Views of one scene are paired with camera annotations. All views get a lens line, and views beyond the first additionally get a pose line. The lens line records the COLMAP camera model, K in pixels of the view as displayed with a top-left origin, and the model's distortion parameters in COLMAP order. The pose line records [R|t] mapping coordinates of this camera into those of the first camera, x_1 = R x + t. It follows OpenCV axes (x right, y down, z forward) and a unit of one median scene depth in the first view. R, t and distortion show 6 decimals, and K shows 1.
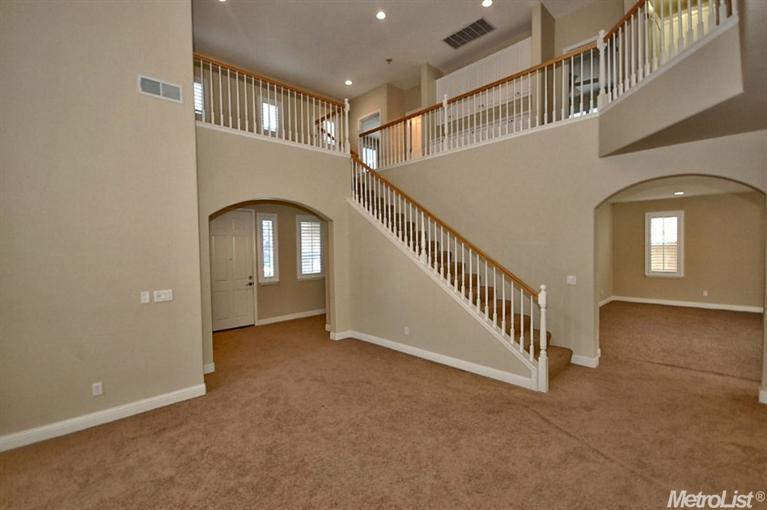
lens RADIAL K [[340.9, 0, 384.9], [0, 340.9, 253.2], [0, 0, 1]] dist [-0.002313, -0.001760]
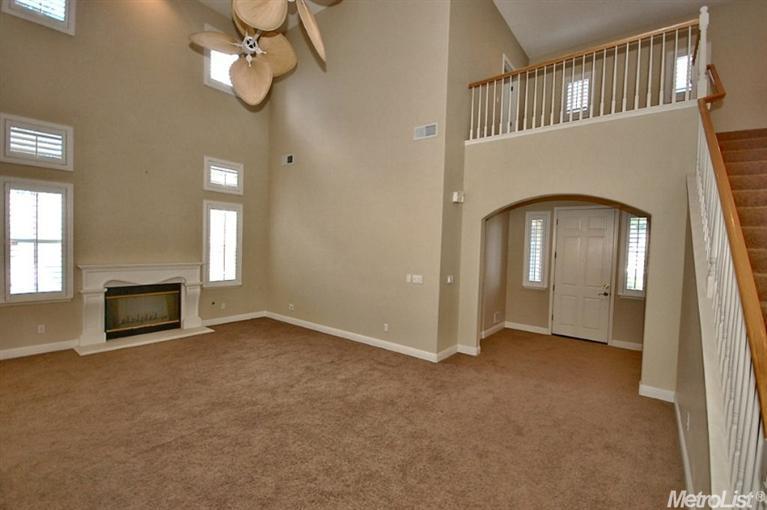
lens RADIAL K [[340.9, 0, 386.8], [0, 340.9, 256.2], [0, 0, 1]] dist [-0.002313, -0.001760]
pose [[0.130128, 0.055015, -0.989970, 0.599204], [-0.054304, 0.997356, 0.048287, -0.025629], [0.990009, 0.047476, 0.132771, 0.565097]]
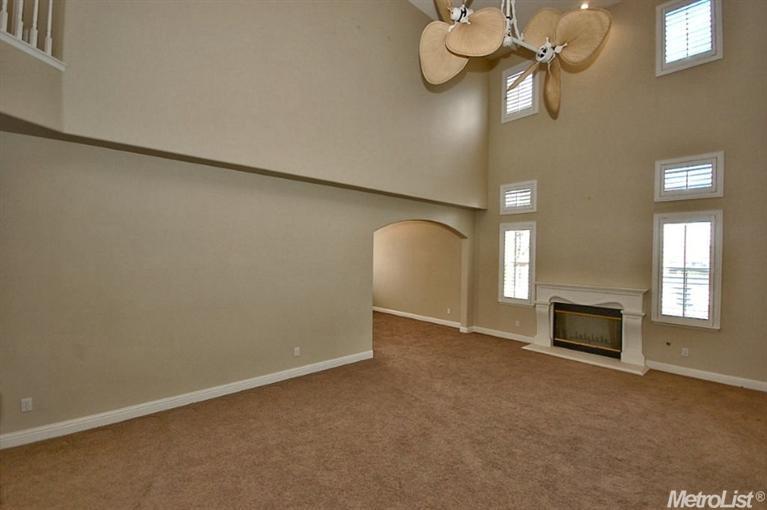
lens RADIAL K [[340.9, 0, 386.4], [0, 340.9, 257.5], [0, 0, 1]] dist [-0.002313, -0.001760]
pose [[-0.998356, -0.002158, 0.057277, -0.075568], [-0.000760, 0.999701, 0.024426, -0.028151], [-0.057312, 0.024342, -0.998060, 1.219910]]
